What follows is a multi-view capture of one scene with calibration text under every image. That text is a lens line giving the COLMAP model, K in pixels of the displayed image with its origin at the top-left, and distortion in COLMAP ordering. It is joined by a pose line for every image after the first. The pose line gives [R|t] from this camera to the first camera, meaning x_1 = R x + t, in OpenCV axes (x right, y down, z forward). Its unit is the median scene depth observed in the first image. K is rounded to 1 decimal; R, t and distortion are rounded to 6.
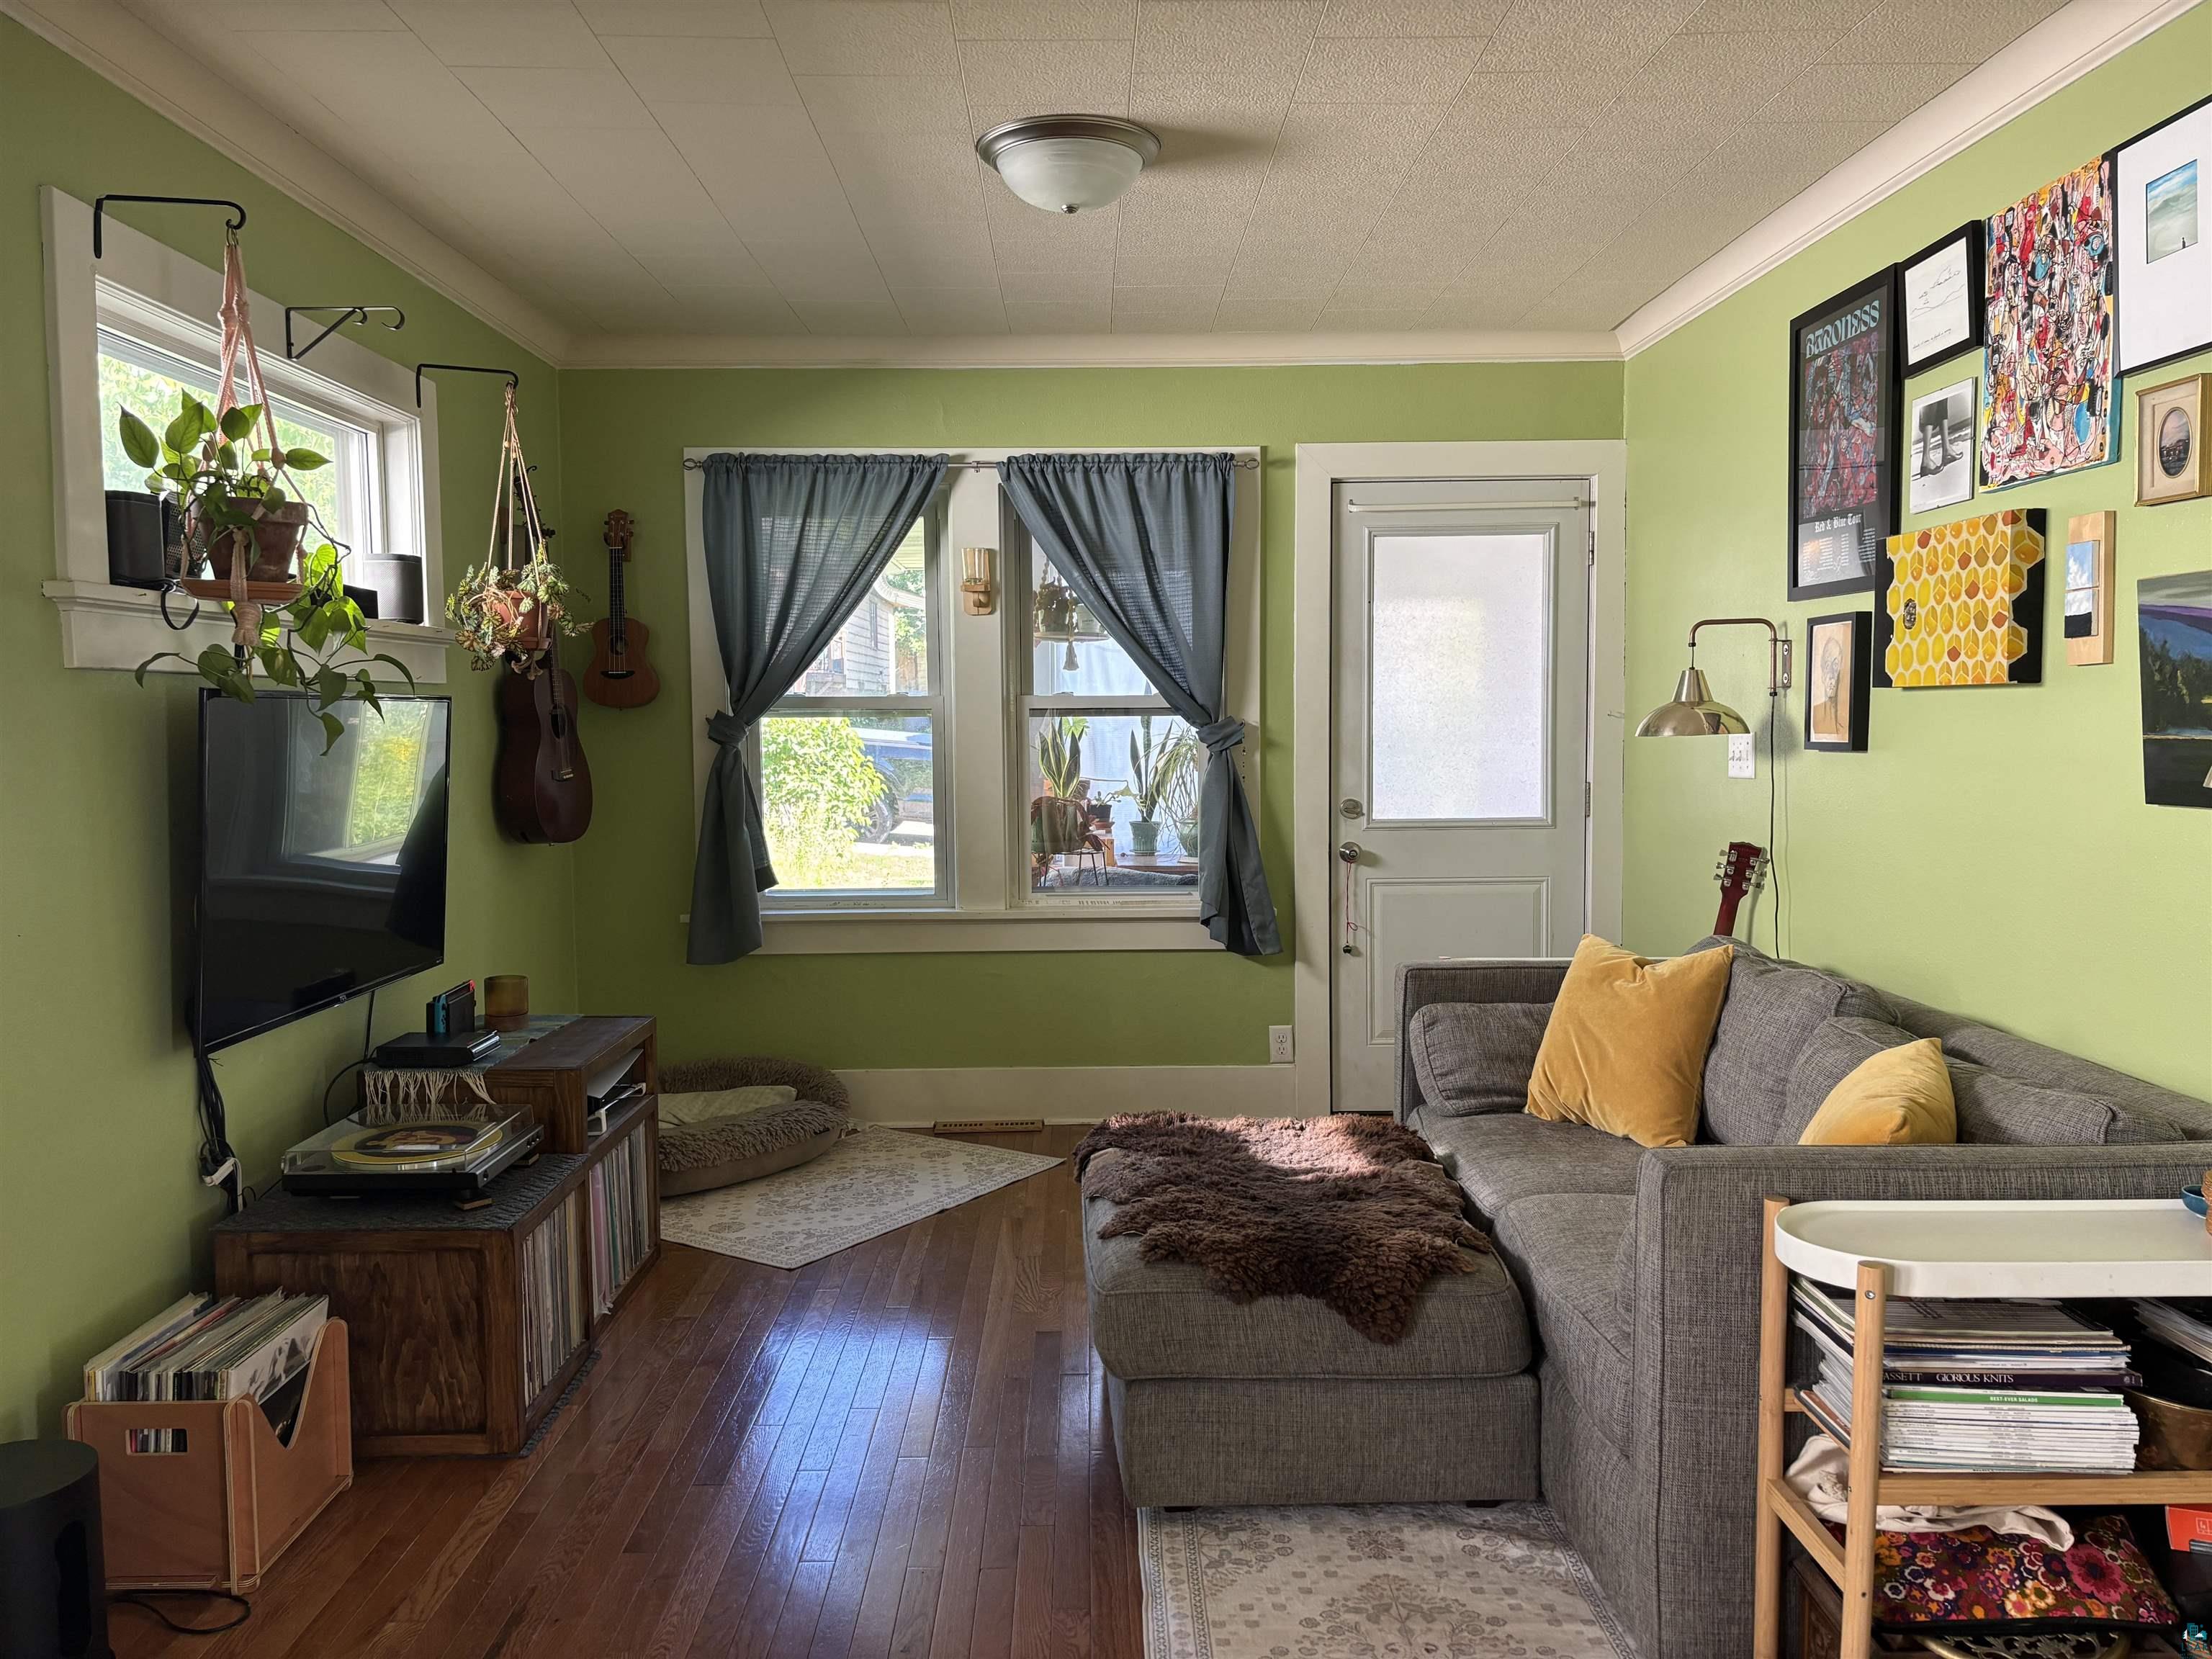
lens RADIAL K [[1655.4, 0, 1106.0], [0, 1655.4, 829.5], [0, 0, 1]] dist [0.107591, -0.119189]
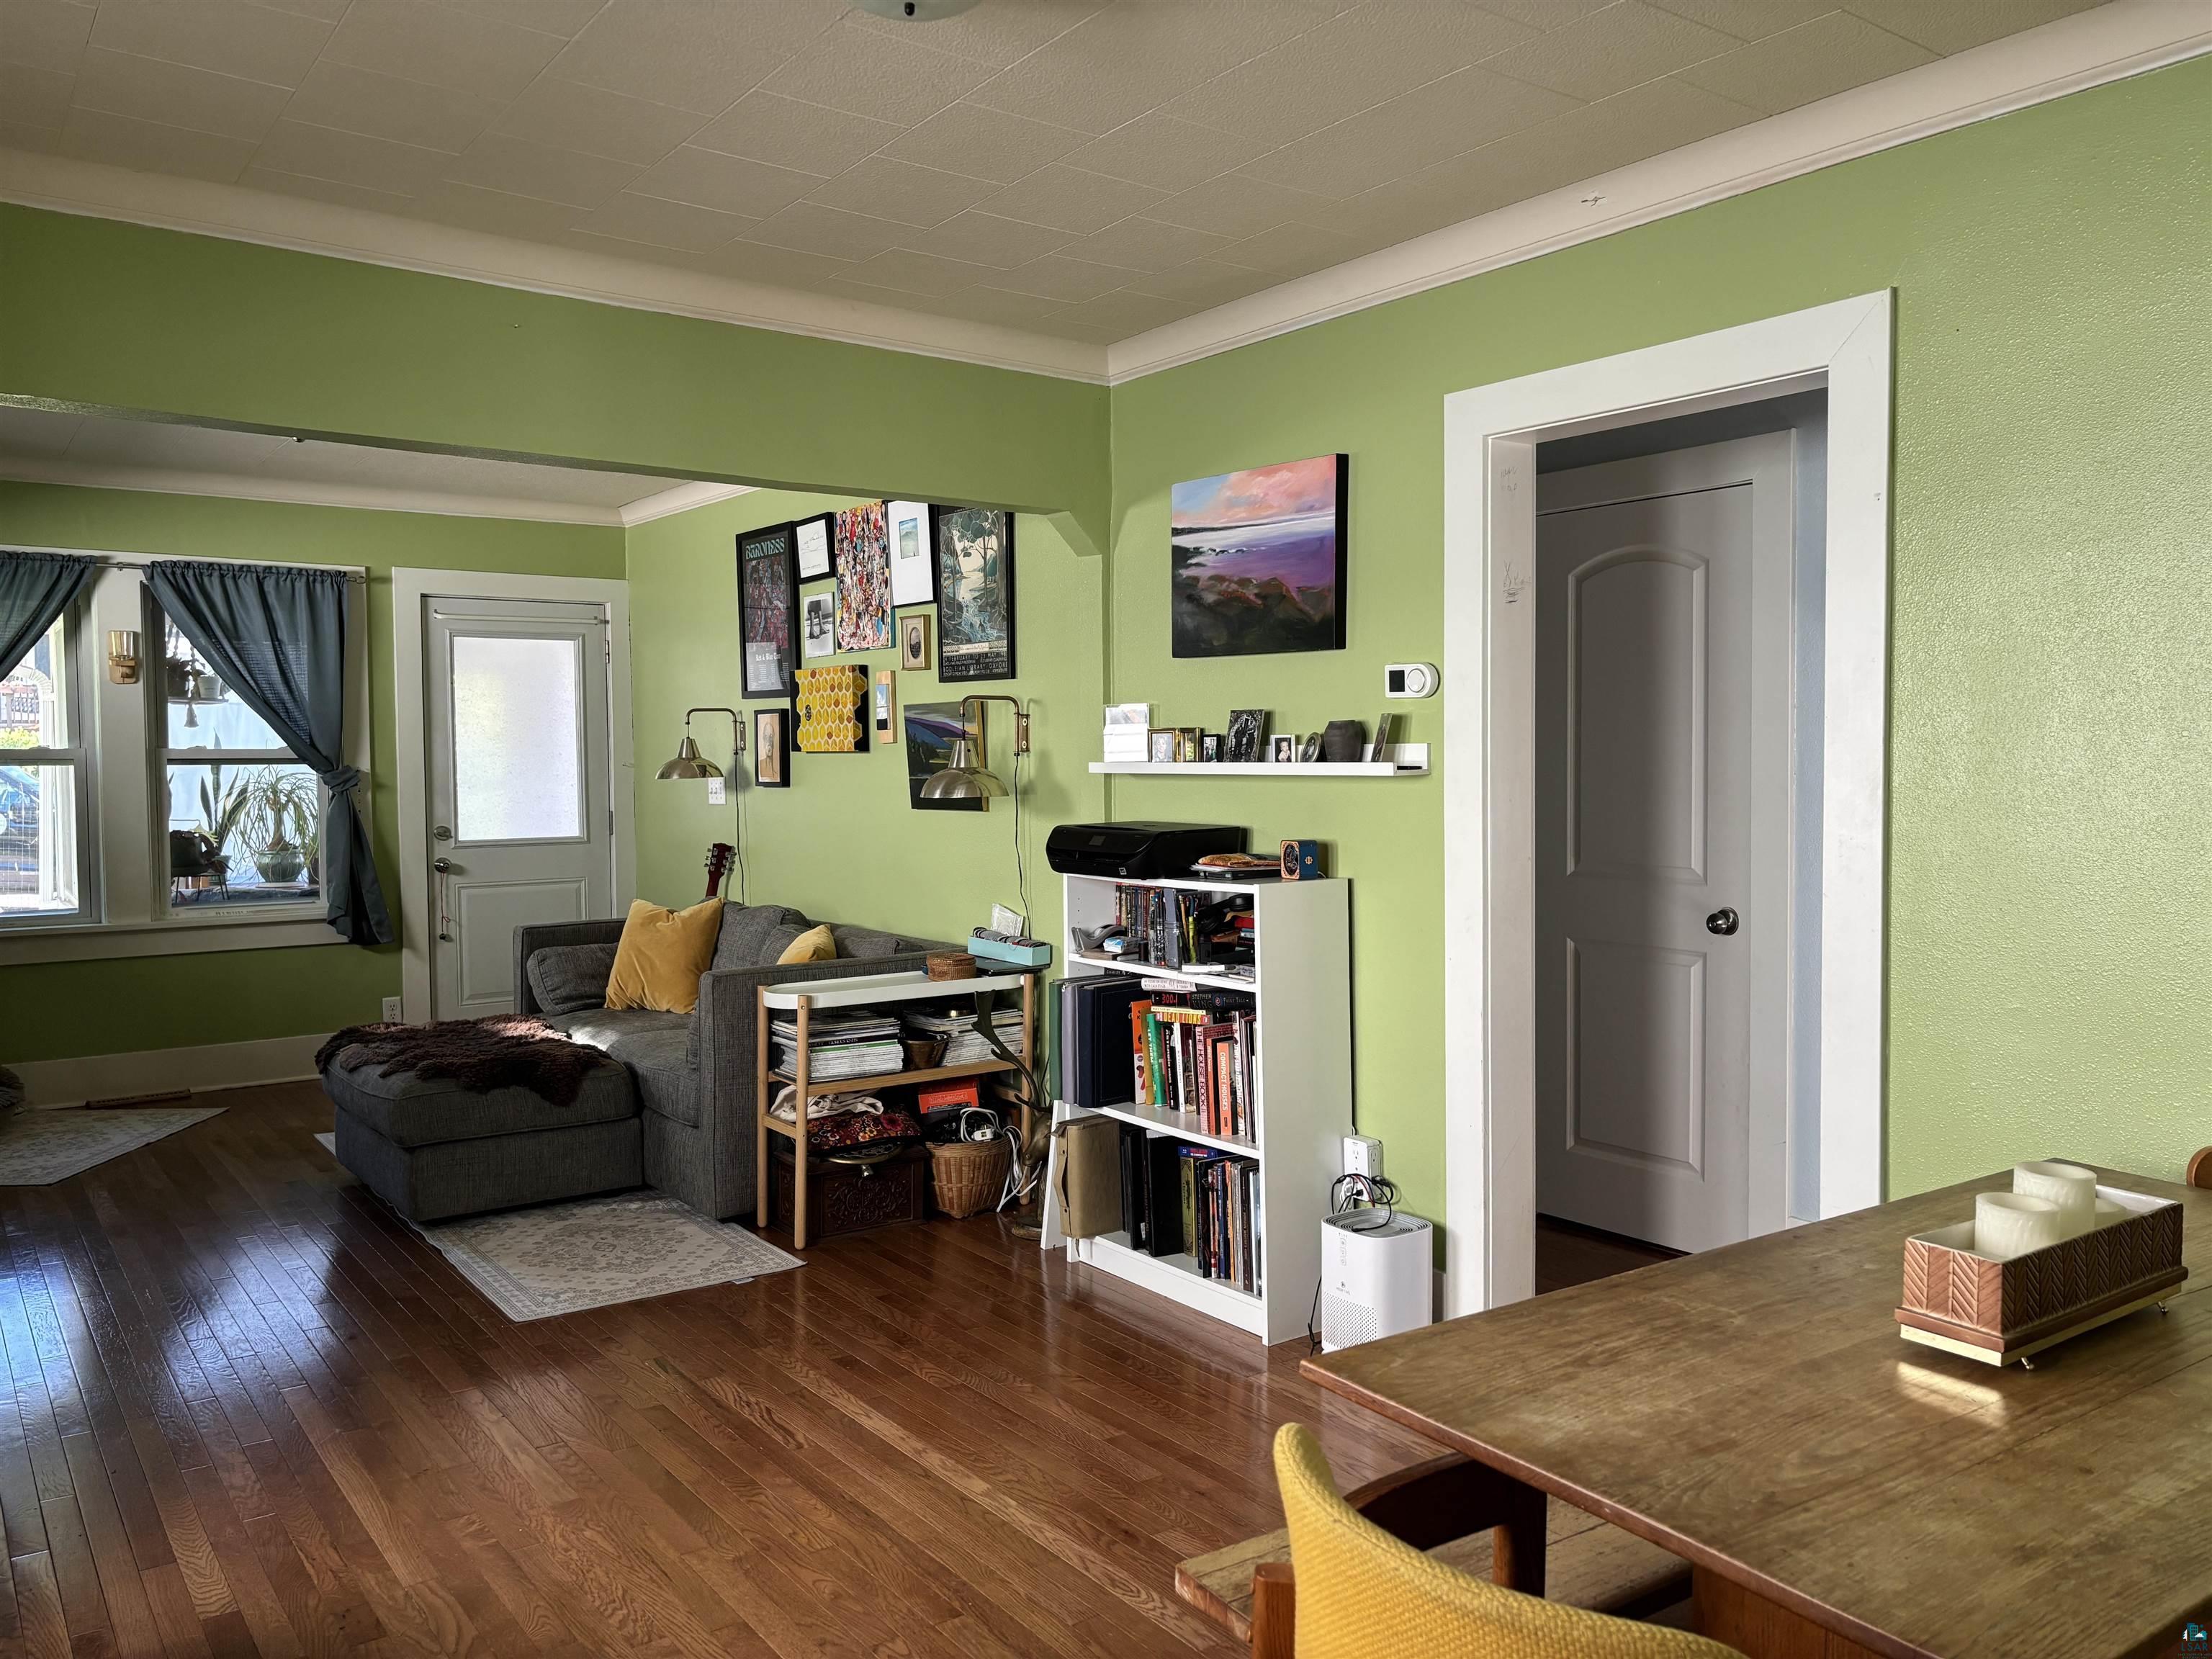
lens RADIAL K [[1655.4, 0, 1106.0], [0, 1655.4, 829.5], [0, 0, 1]] dist [0.107591, -0.119189]
pose [[0.814204, -0.024542, 0.580060, -0.303119], [0.040257, 0.999088, -0.014237, 0.037975], [-0.579181, 0.034943, 0.814449, -0.638344]]
